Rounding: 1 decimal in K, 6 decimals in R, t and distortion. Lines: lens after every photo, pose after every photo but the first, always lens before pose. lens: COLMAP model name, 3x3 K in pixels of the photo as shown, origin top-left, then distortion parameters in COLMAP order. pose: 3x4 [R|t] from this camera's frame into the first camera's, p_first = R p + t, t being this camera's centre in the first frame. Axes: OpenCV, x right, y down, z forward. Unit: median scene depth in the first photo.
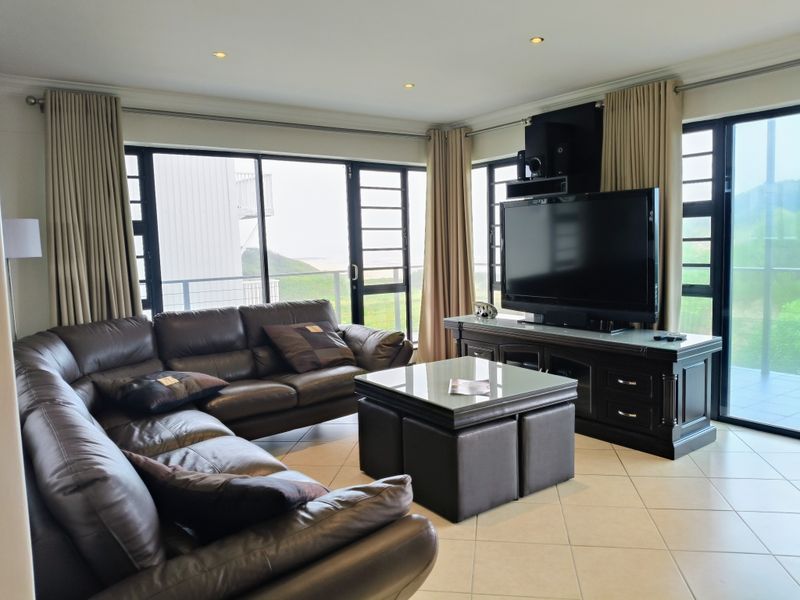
lens RADIAL K [[605.1, 0, 400.0], [0, 605.1, 300.0], [0, 0, 1]] dist [0.066908, -0.120457]
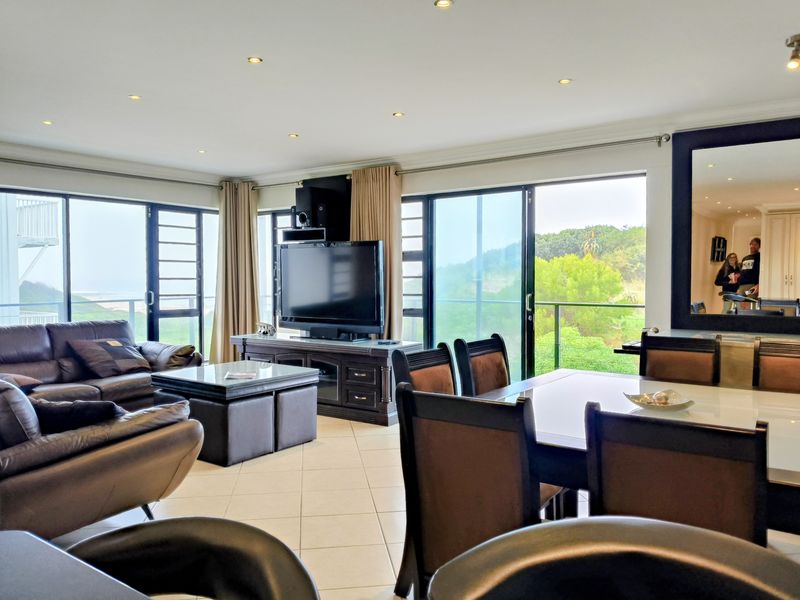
lens RADIAL K [[622.5, 0, 403.8], [0, 622.5, 285.9], [0, 0, 1]] dist [0.121562, -0.282040]
pose [[0.951202, 0.020429, 0.307891, 0.014779], [0.005173, 0.996610, -0.082109, 0.039482], [-0.308525, 0.079695, 0.947872, -0.347500]]
